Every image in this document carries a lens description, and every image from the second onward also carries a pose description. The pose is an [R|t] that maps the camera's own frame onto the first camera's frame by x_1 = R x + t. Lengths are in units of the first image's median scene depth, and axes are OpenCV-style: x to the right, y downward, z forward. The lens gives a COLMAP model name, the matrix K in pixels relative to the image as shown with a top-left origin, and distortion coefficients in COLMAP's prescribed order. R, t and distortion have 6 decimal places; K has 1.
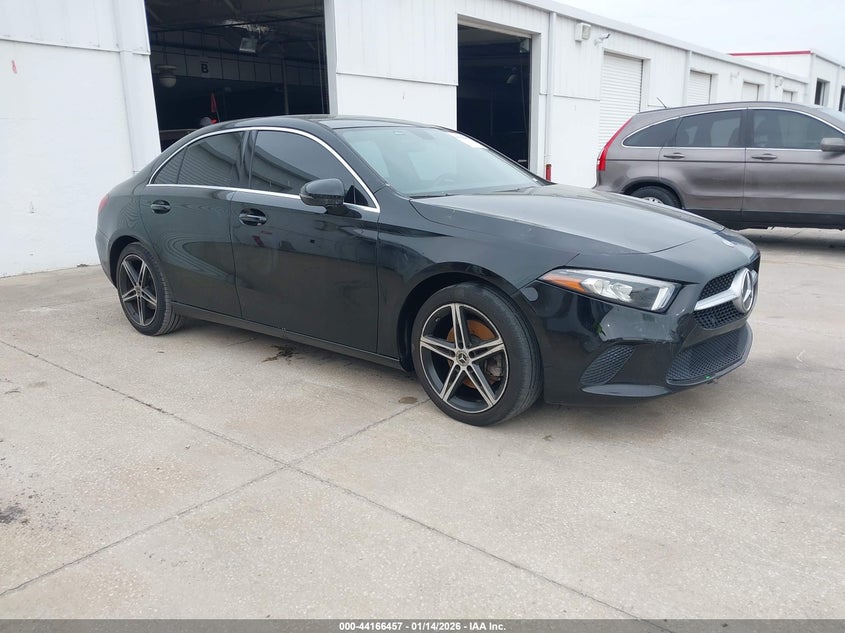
lens RADIAL K [[722.0, 0, 423.0], [0, 722.0, 320.7], [0, 0, 1]] dist [0.001477, -0.015300]
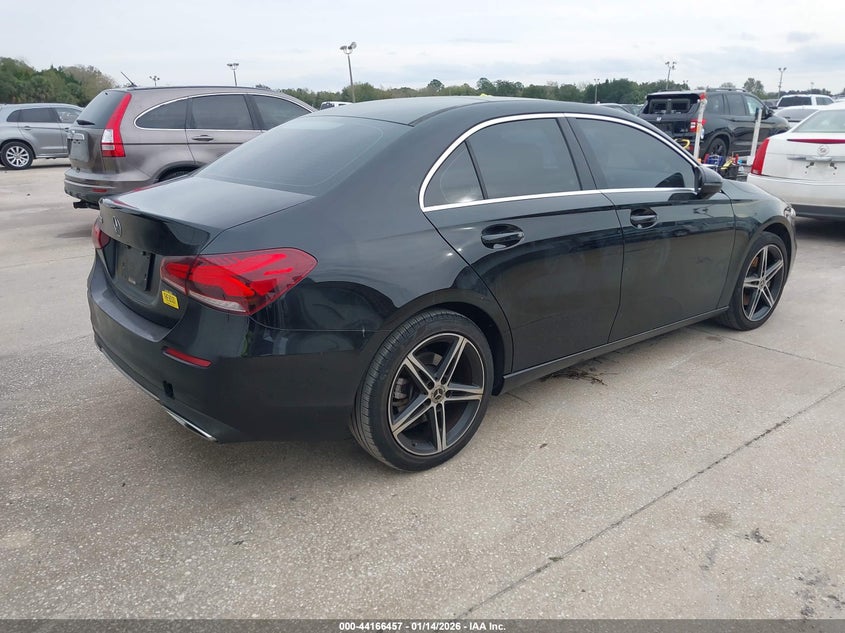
lens RADIAL K [[722.0, 0, 422.7], [0, 722.0, 312.5], [0, 0, 1]] dist [0.001477, -0.015300]
pose [[0.130803, -0.246349, 0.960314, -0.950838], [0.223124, 0.951101, 0.213594, -0.233603], [-0.965974, 0.186330, 0.179374, 0.927376]]
